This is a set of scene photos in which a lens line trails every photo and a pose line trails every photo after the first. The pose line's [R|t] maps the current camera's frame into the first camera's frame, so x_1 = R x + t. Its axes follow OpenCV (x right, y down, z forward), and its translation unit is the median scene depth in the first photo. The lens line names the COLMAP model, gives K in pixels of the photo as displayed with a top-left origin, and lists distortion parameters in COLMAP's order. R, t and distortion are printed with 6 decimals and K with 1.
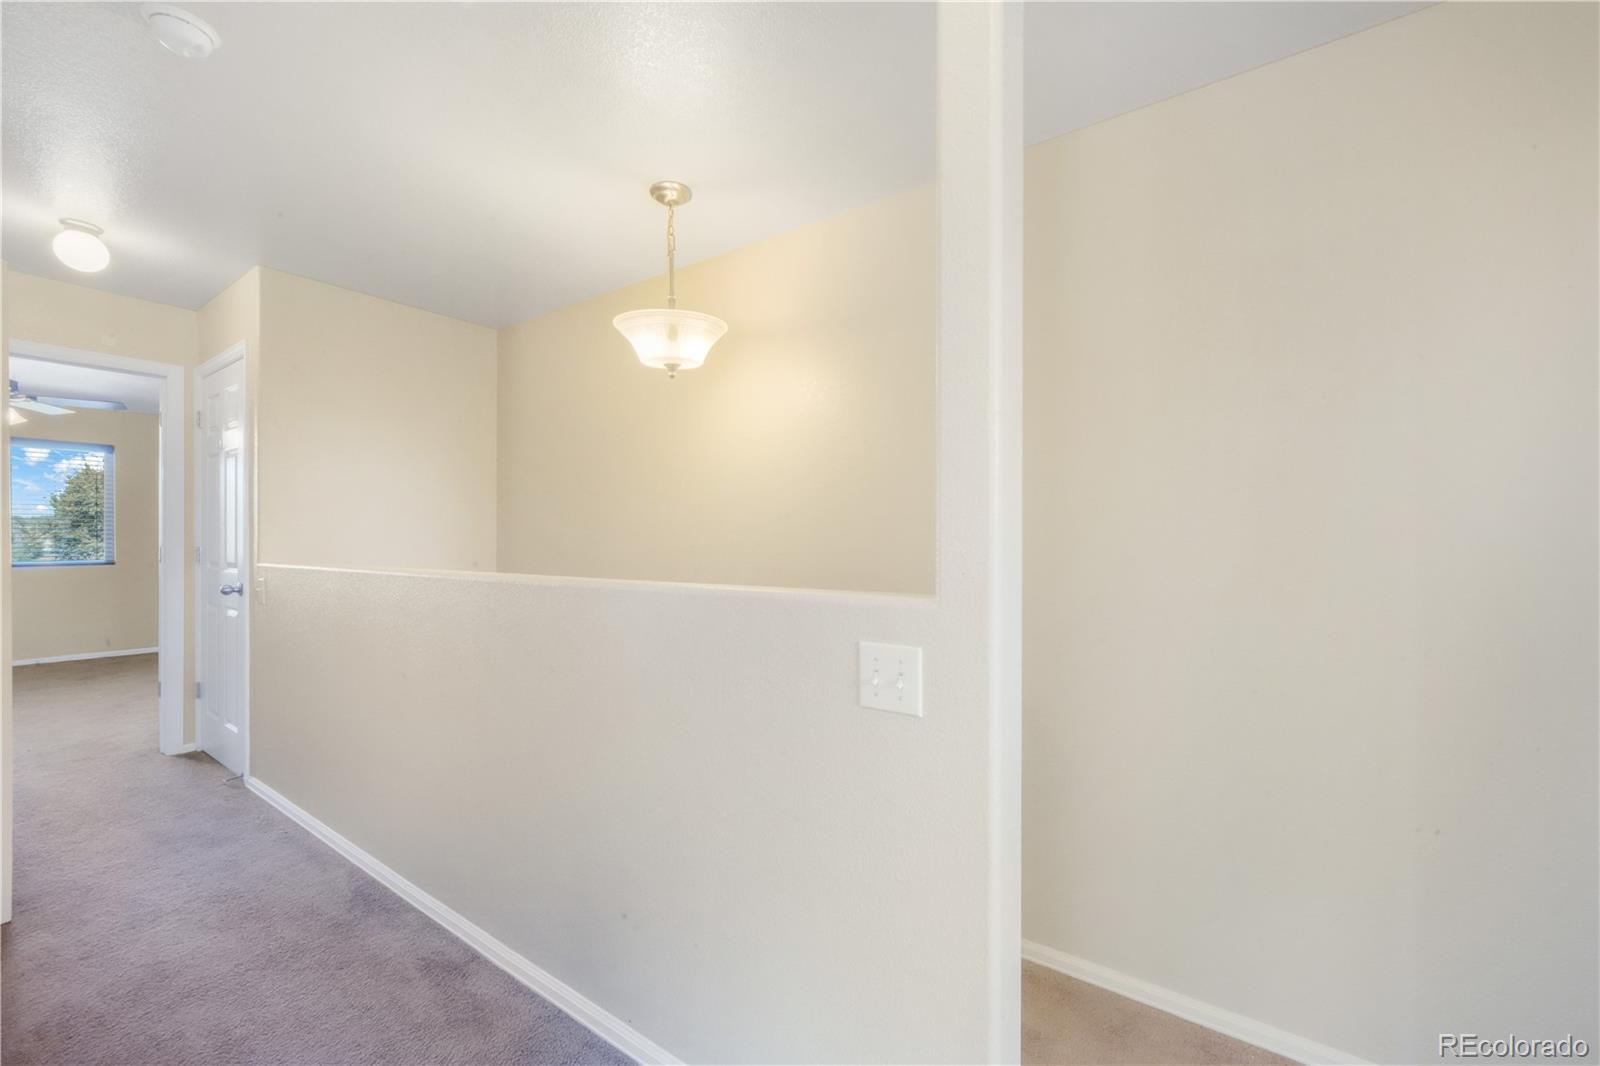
lens RADIAL K [[640.8, 0, 800.0], [0, 640.8, 533.0], [0, 0, 1]] dist [-0.001895, -0.000308]
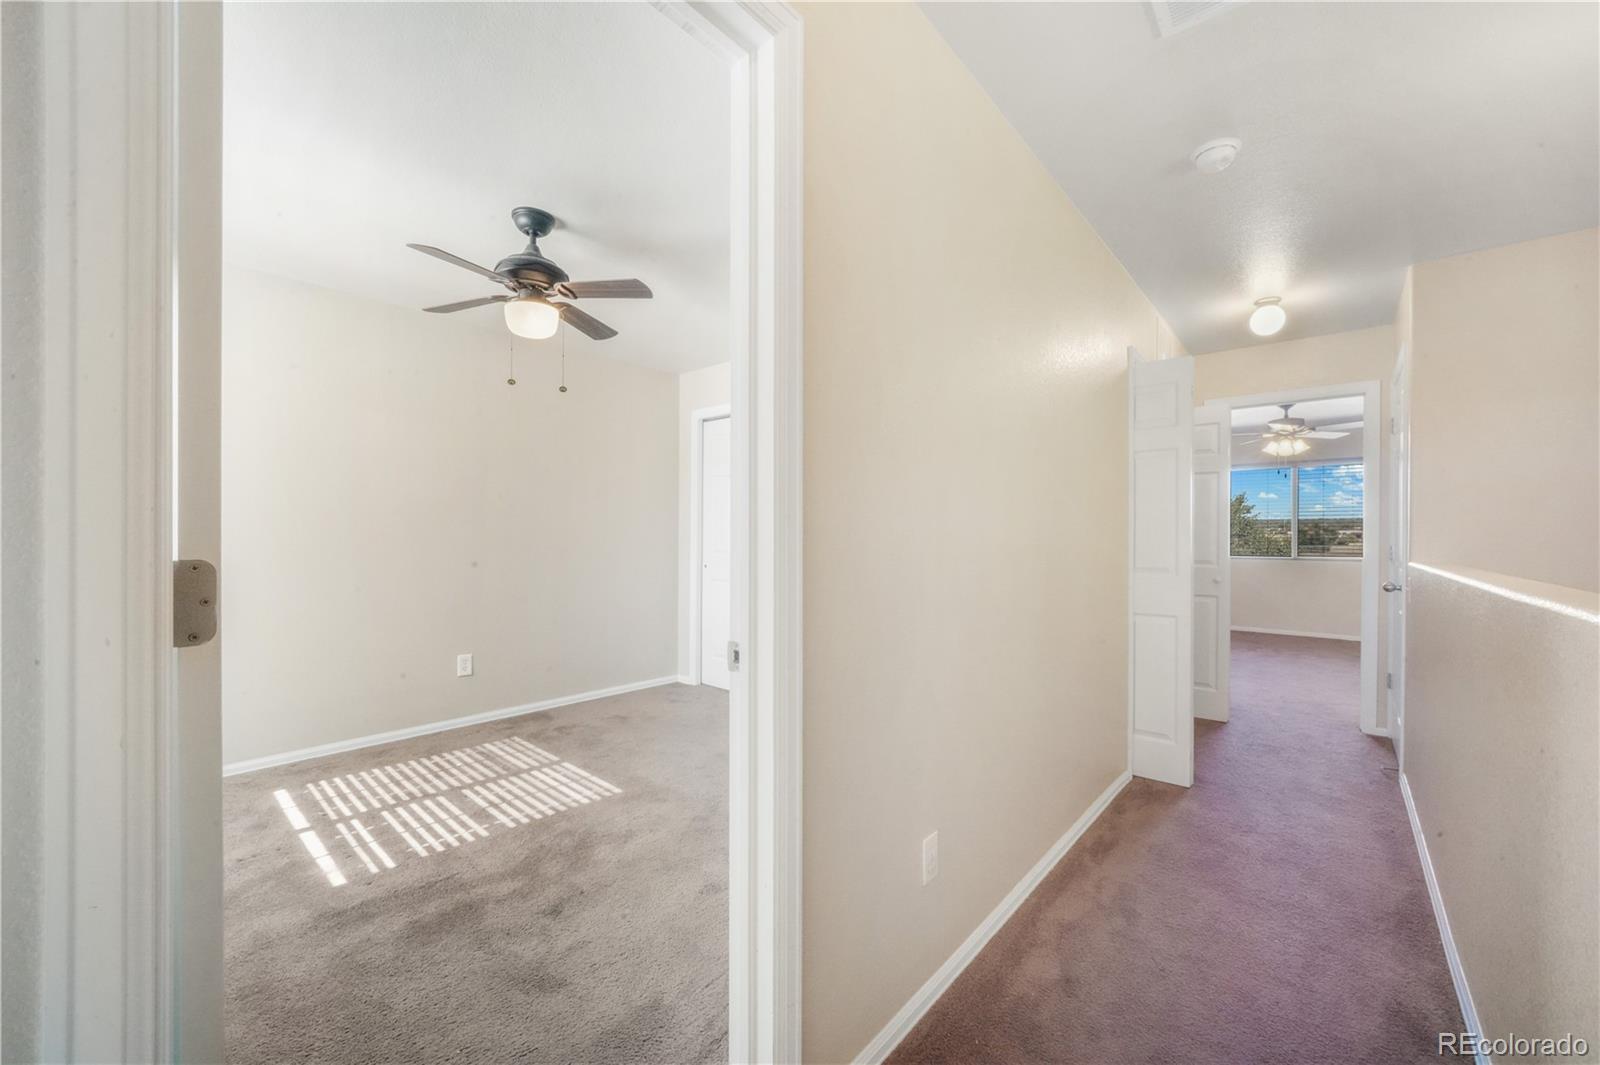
lens RADIAL K [[614.1, 0, 800.0], [0, 614.1, 532.5], [0, 0, 1]] dist [0.000258, 0.000021]
pose [[-0.089556, -0.003191, -0.995977, 0.196242], [-0.000537, 0.999995, -0.003156, 0.002330], [0.995982, 0.000252, -0.089557, 0.130840]]
